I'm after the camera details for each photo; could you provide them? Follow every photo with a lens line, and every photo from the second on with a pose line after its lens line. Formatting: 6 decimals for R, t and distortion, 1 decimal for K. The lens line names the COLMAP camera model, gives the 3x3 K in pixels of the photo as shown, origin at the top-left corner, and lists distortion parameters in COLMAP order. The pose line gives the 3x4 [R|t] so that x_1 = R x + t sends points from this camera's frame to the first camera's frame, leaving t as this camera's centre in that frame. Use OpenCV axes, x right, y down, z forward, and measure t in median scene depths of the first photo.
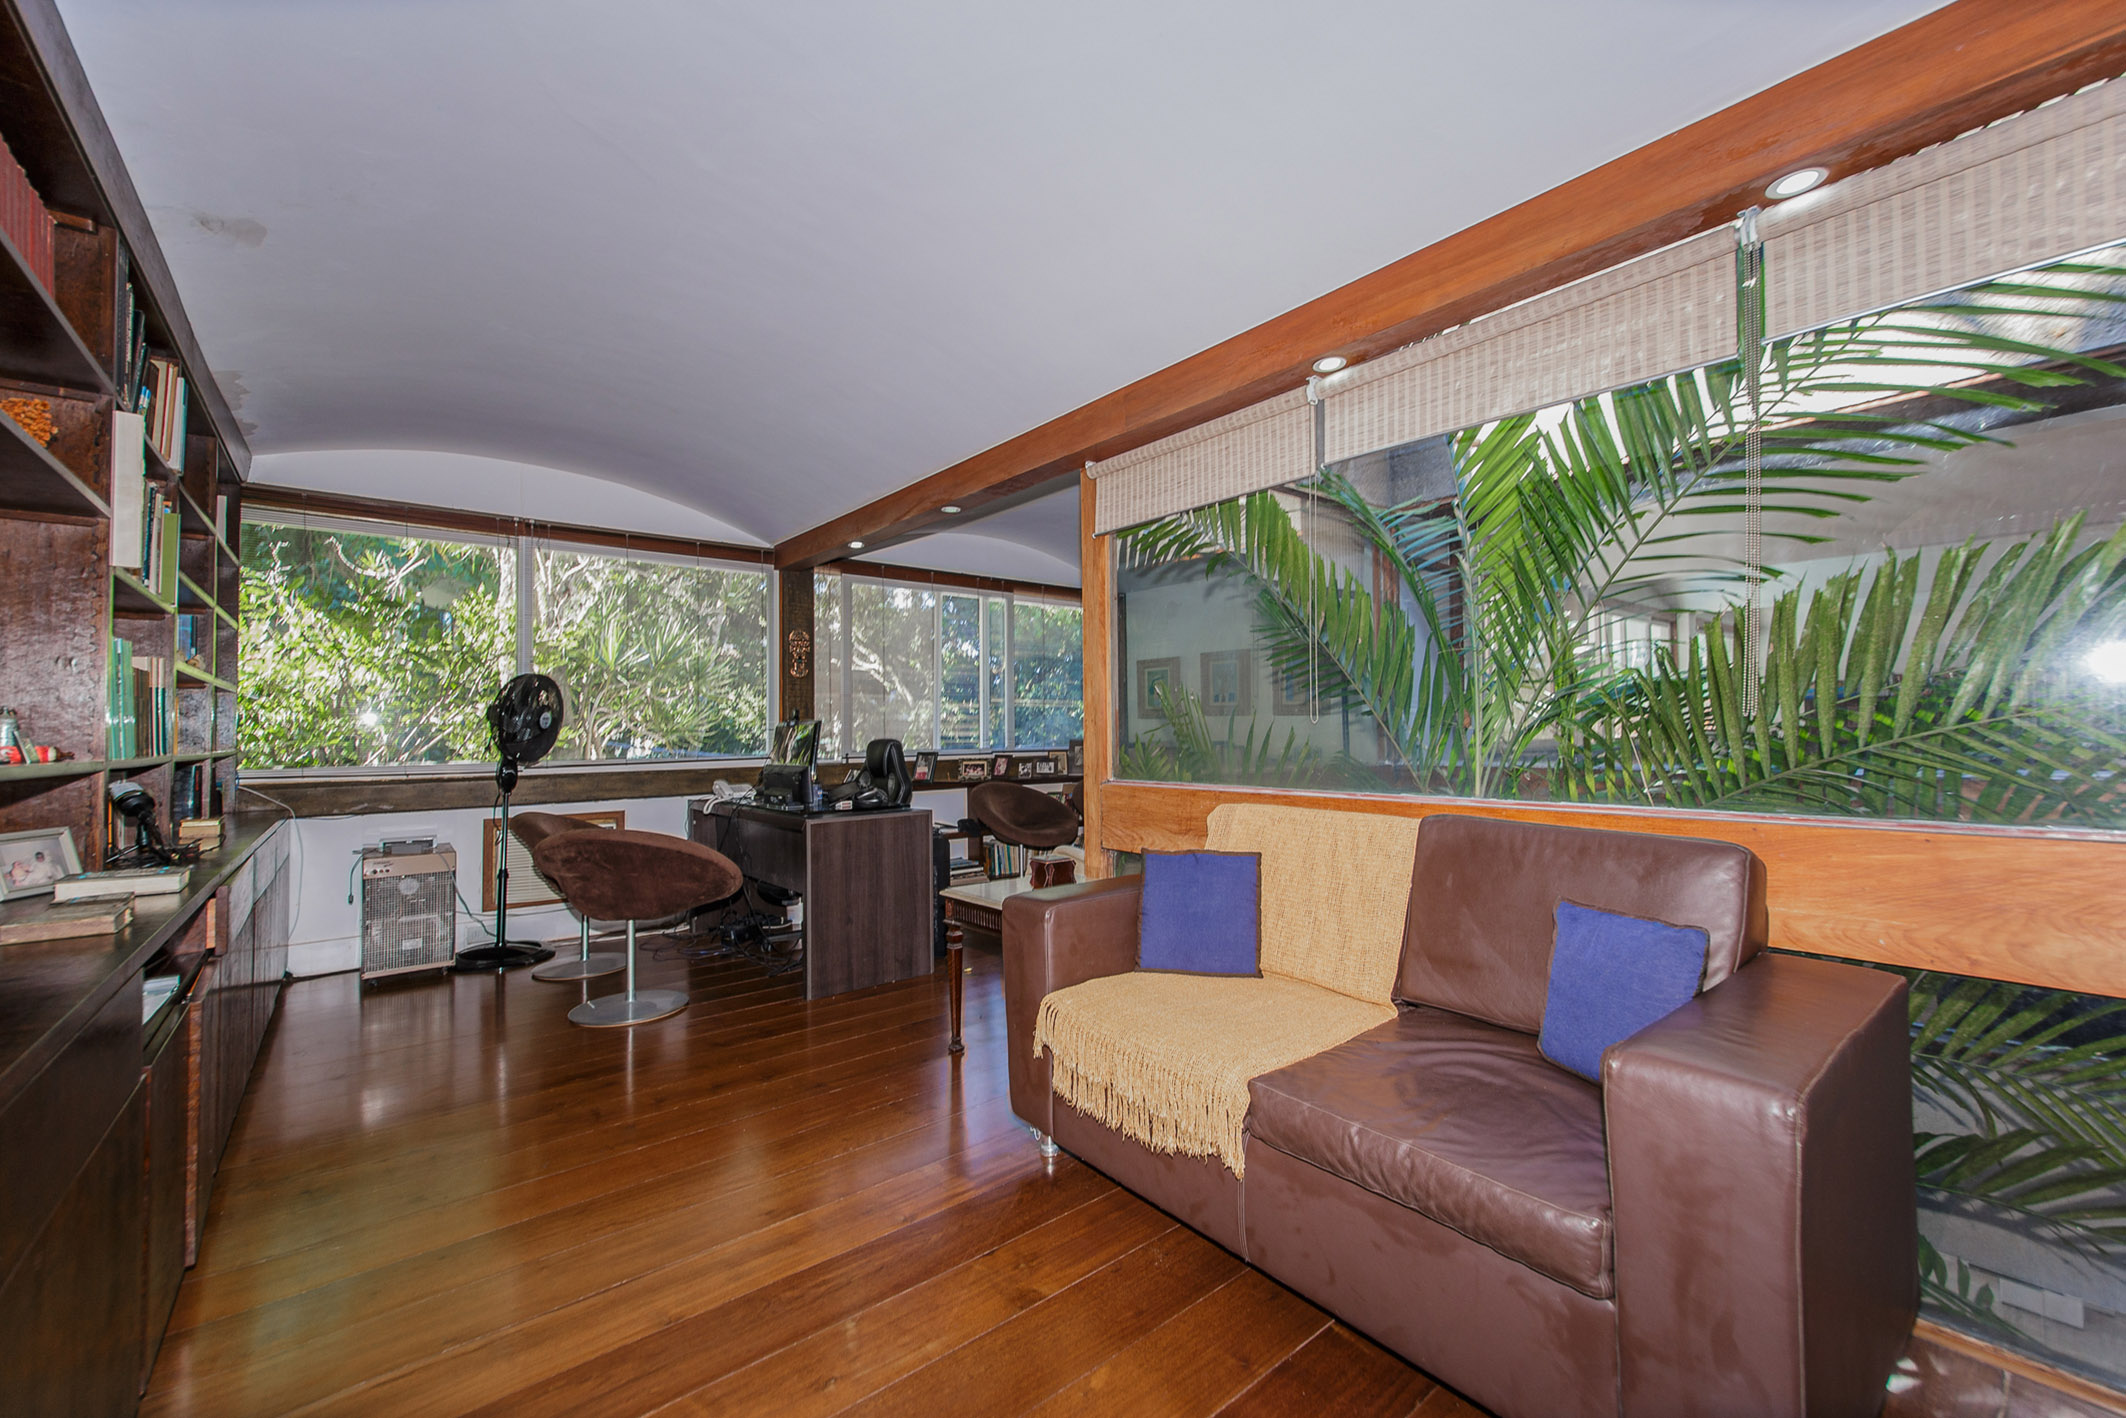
lens RADIAL K [[862.5, 0, 1073.1], [0, 862.5, 714.8], [0, 0, 1]] dist [0.001771, 0.000001]
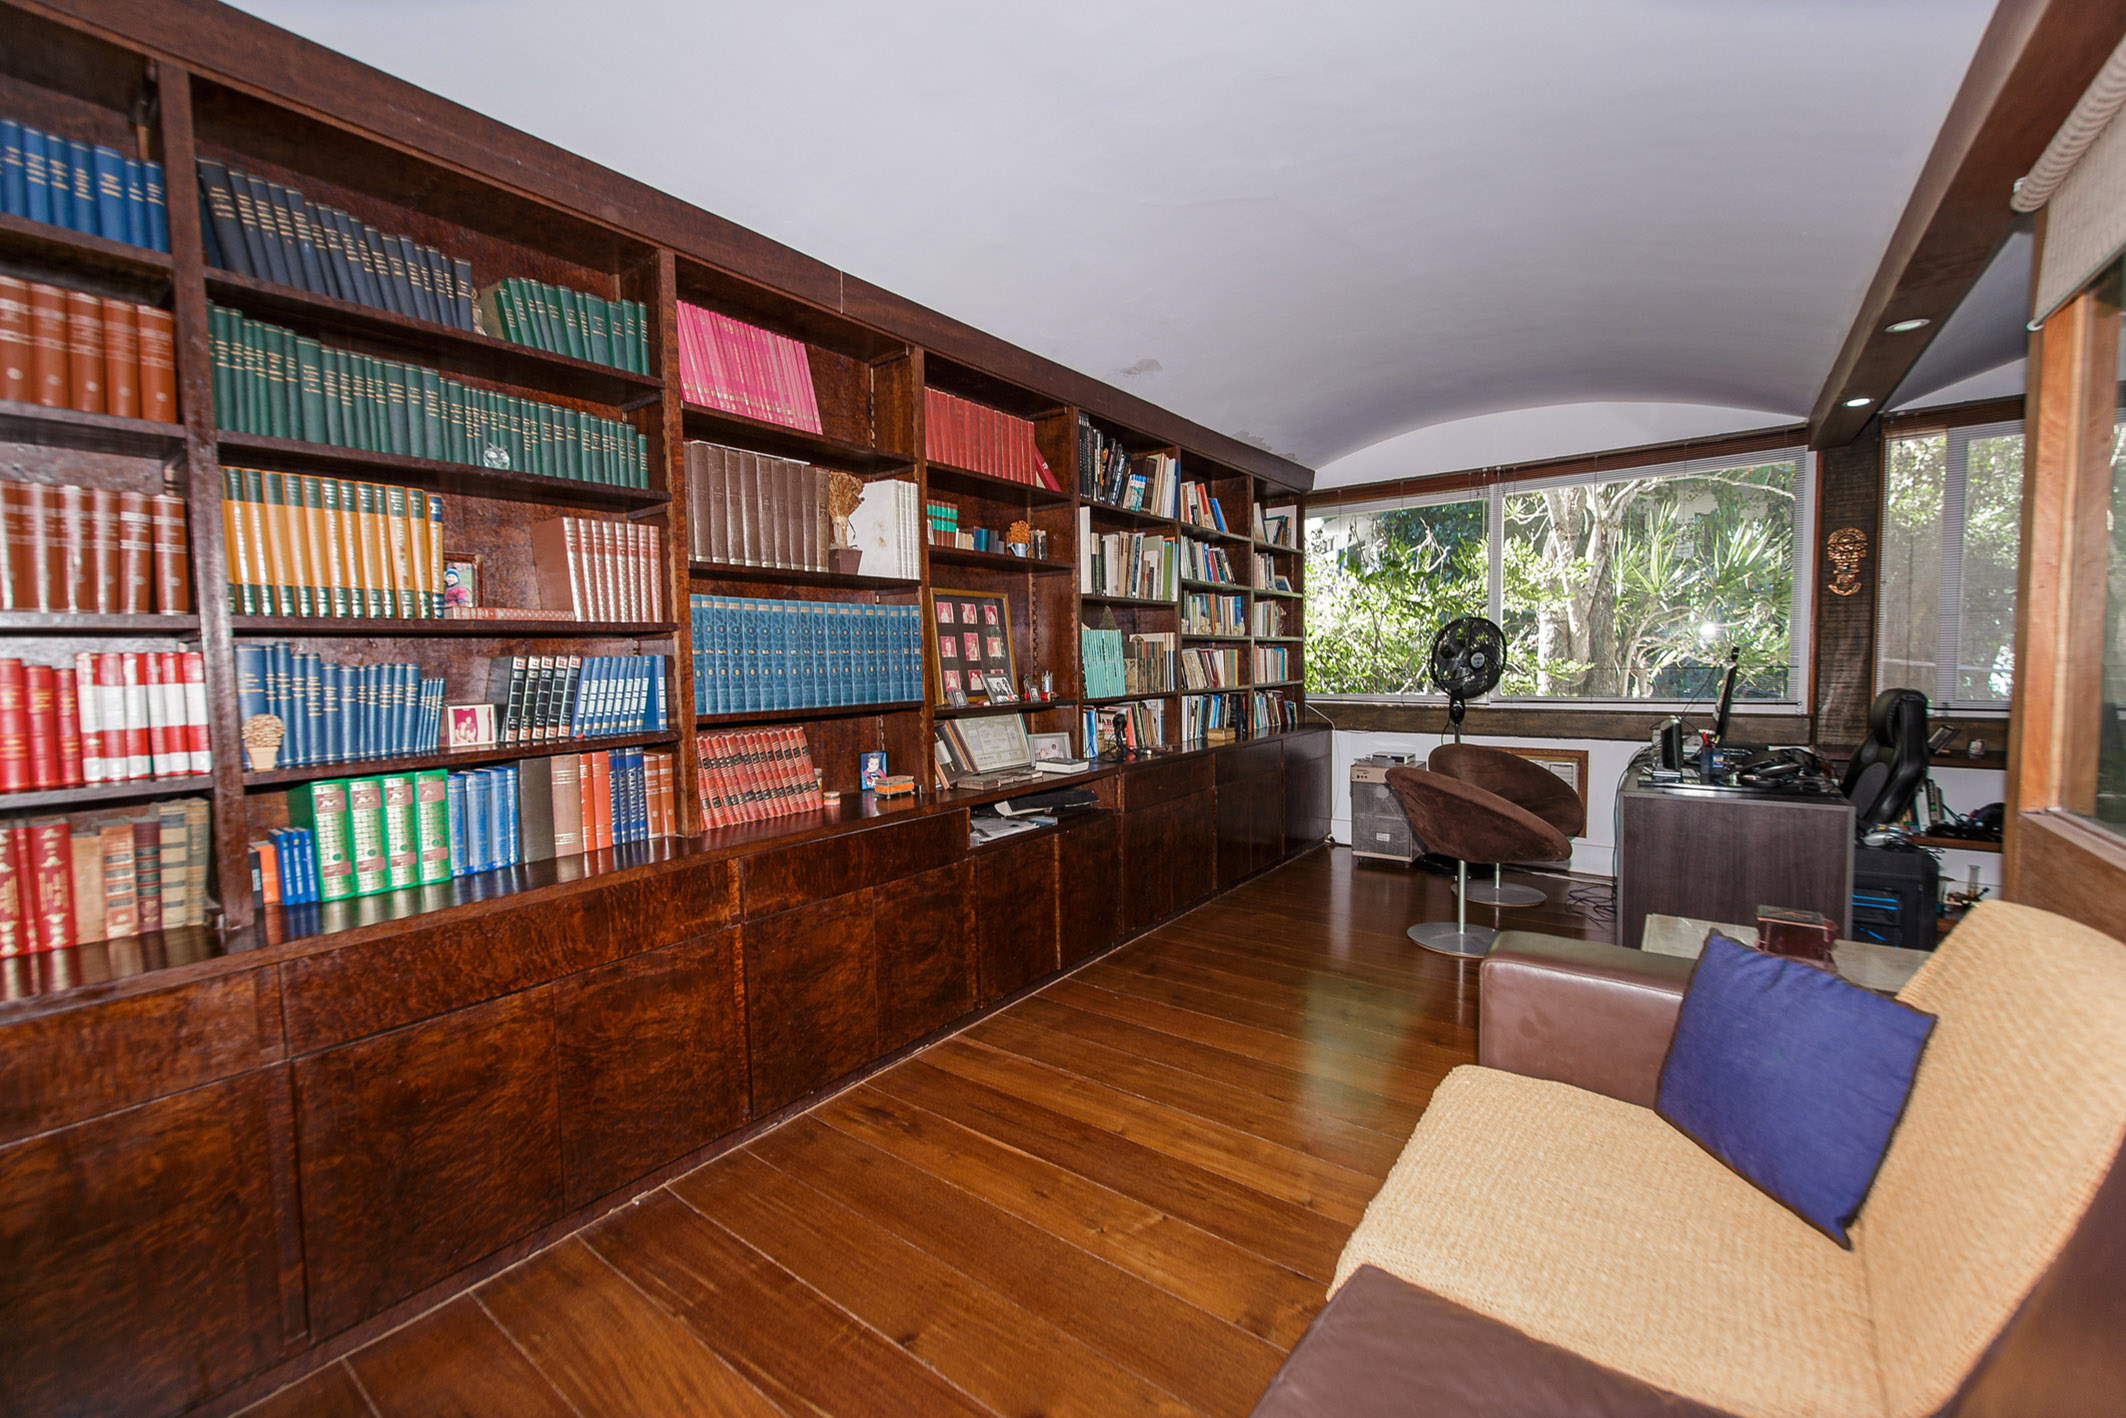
lens RADIAL K [[862.5, 0, 1067.3], [0, 862.5, 702.6], [0, 0, 1]] dist [0.001771, 0.000001]
pose [[0.231195, 0.058428, -0.971151, 0.322265], [0.034216, 0.997089, 0.068134, -0.030982], [0.972306, -0.048981, 0.228523, 0.254858]]
